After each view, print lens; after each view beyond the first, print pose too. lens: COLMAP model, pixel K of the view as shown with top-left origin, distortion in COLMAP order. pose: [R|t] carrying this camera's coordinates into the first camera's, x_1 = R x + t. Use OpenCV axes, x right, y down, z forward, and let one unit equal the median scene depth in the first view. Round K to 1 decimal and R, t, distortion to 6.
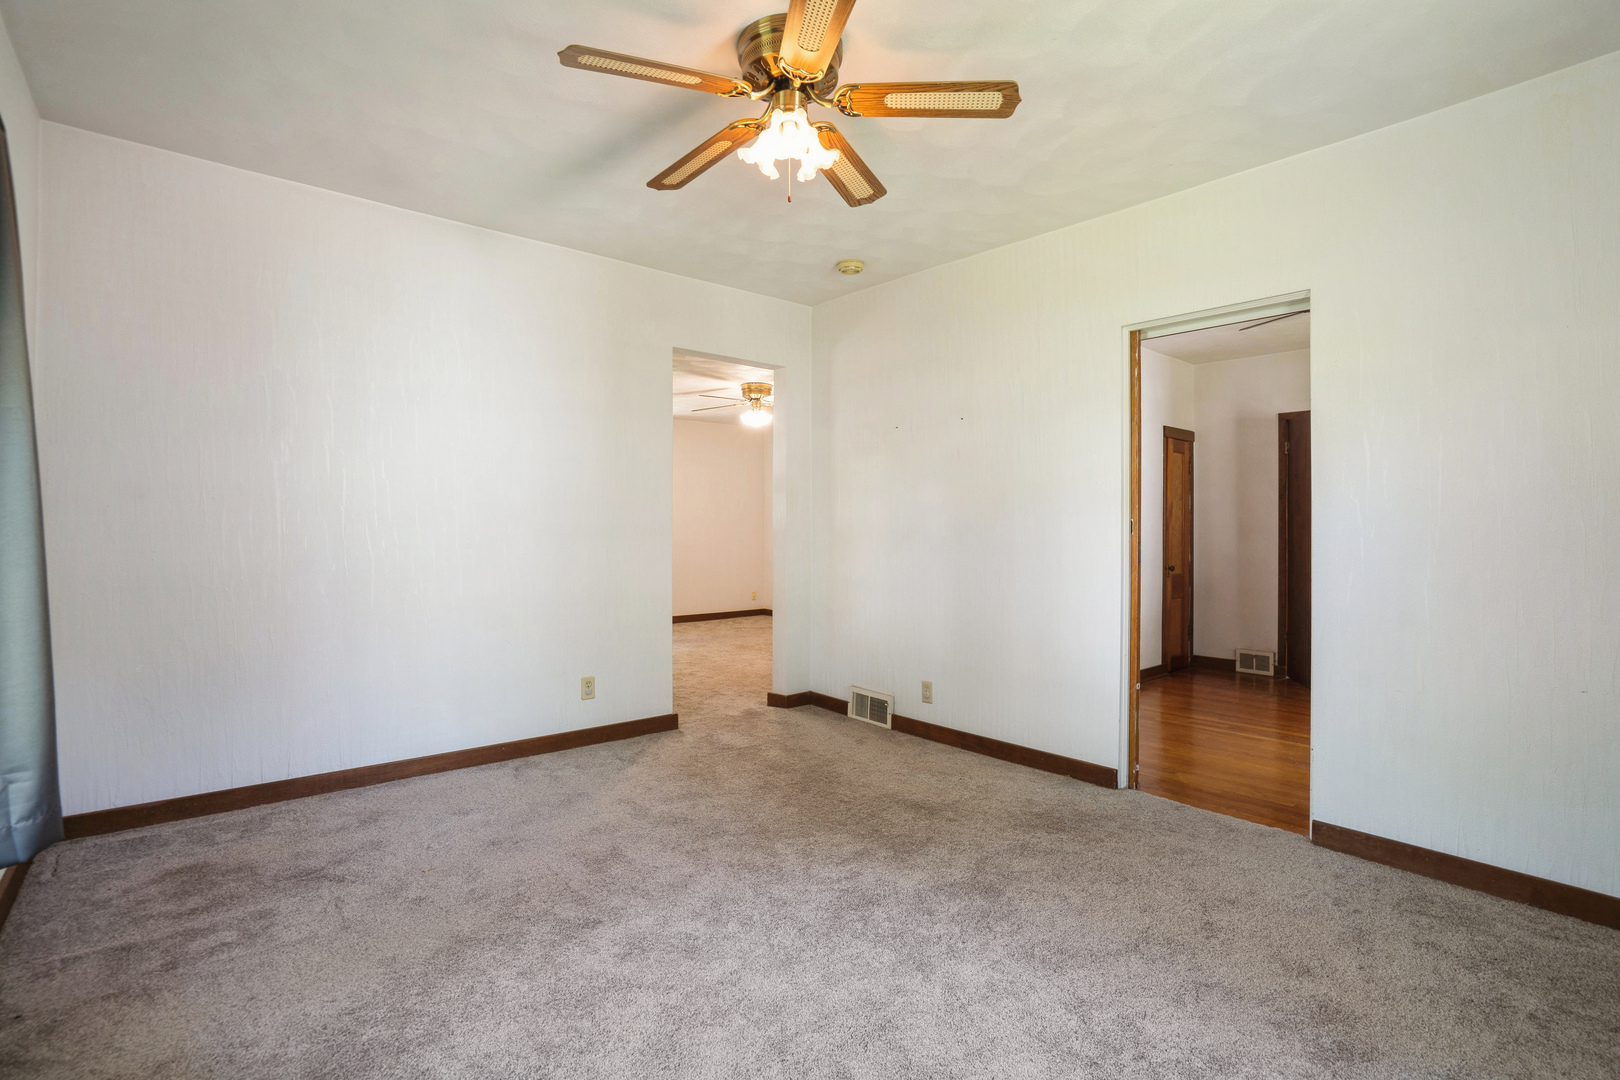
lens RADIAL K [[751.3, 0, 802.9], [0, 751.3, 536.3], [0, 0, 1]] dist [-0.040394, 0.000453]
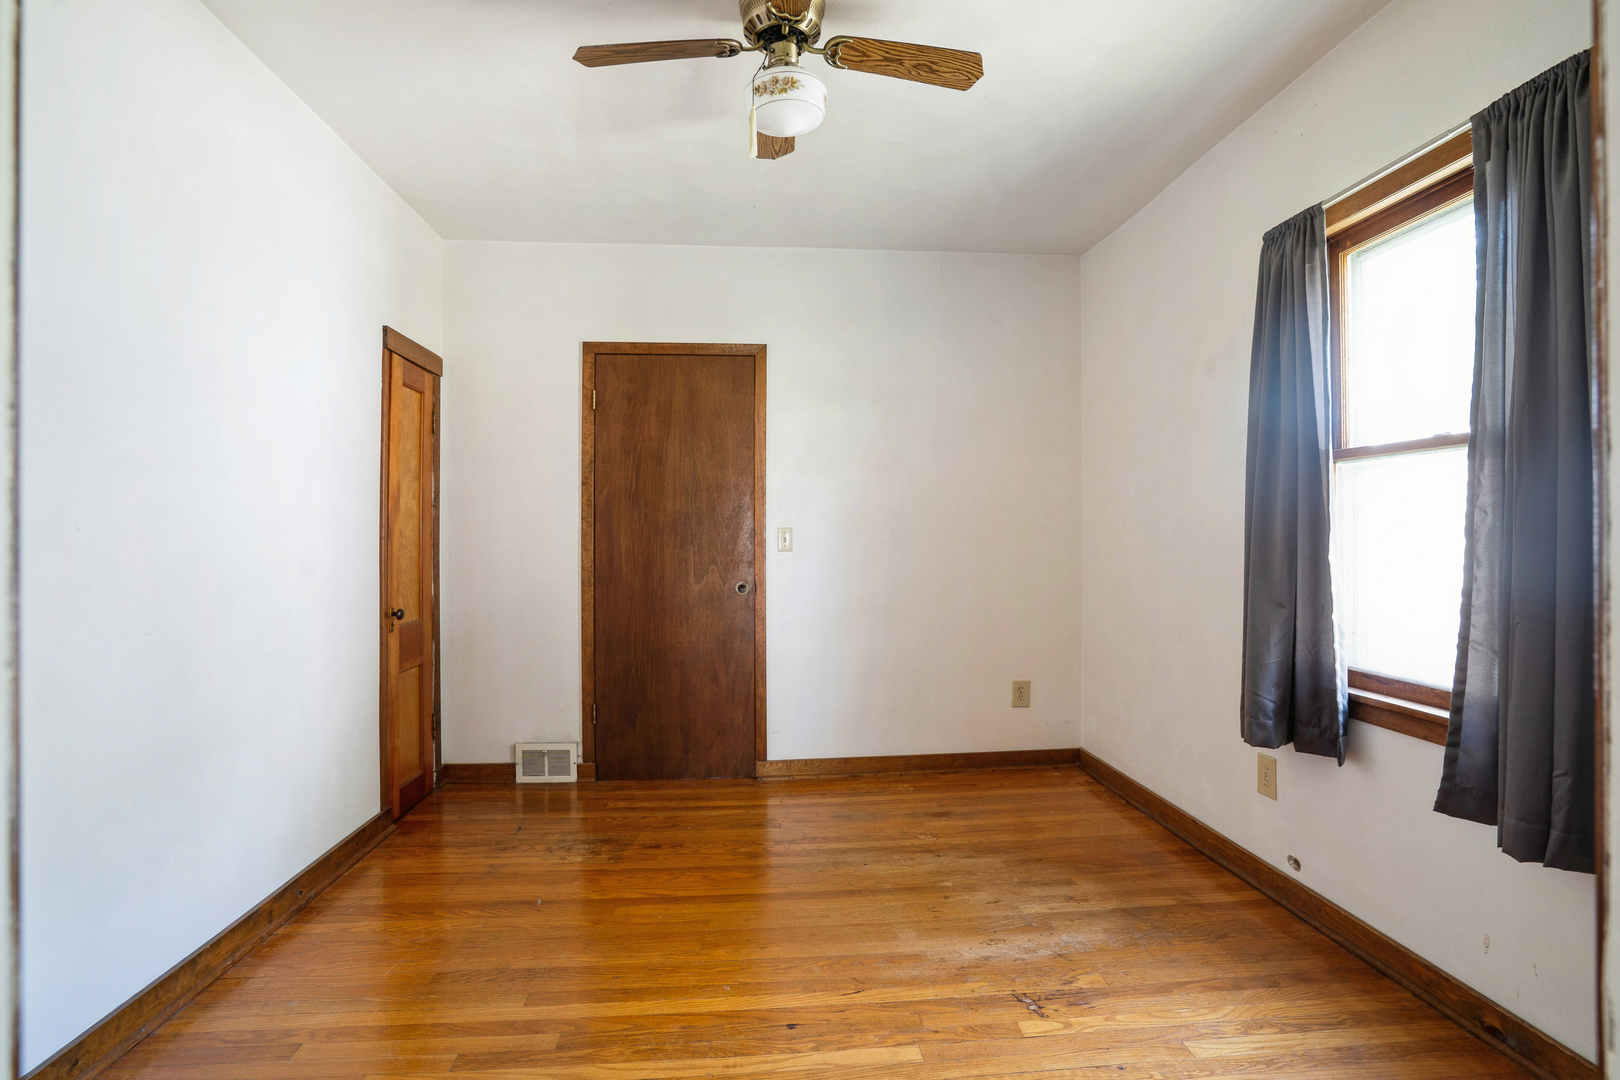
lens RADIAL K [[751.3, 0, 809.9], [0, 751.3, 537.7], [0, 0, 1]] dist [-0.040394, 0.000453]
pose [[0.572505, 0.000232, 0.819901, 0.240702], [0.002647, 0.999994, -0.002131, -0.006453], [-0.819897, 0.003390, 0.572501, 0.478219]]
